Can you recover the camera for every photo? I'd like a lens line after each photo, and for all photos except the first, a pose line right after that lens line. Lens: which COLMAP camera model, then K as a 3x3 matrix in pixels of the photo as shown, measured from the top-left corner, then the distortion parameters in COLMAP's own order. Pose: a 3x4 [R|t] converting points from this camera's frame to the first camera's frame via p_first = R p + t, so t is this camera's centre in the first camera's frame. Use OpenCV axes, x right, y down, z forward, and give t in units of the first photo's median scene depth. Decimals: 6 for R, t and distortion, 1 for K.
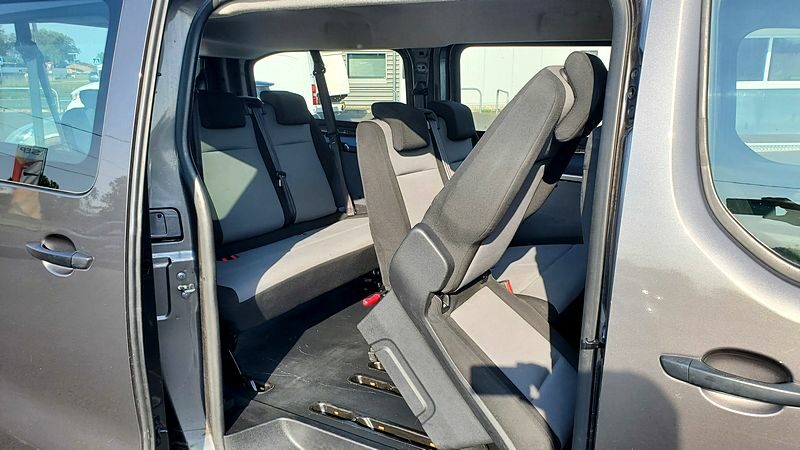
lens RADIAL K [[613.3, 0, 400.0], [0, 613.3, 225.0], [0, 0, 1]] dist [0.098486, -0.162254]
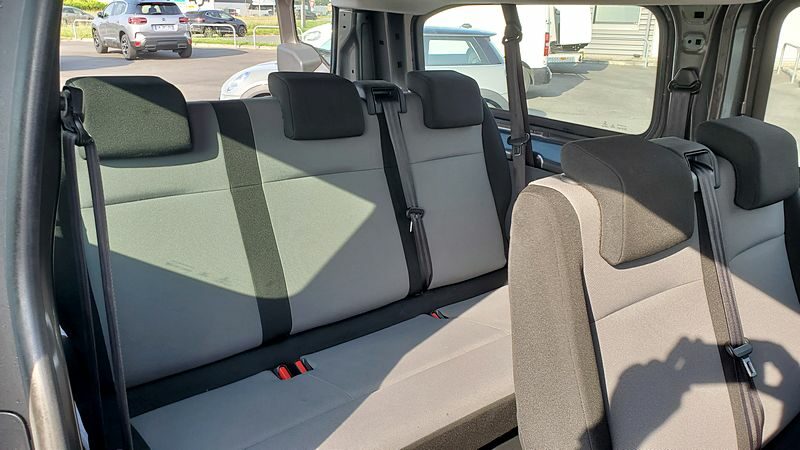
lens RADIAL K [[613.3, 0, 400.0], [0, 613.3, 225.0], [0, 0, 1]] dist [0.098486, -0.162254]
pose [[0.930960, 0.137727, -0.338148, 0.002441], [-0.108119, 0.988579, 0.104983, -0.131798], [0.348745, -0.061174, 0.935219, 0.414048]]
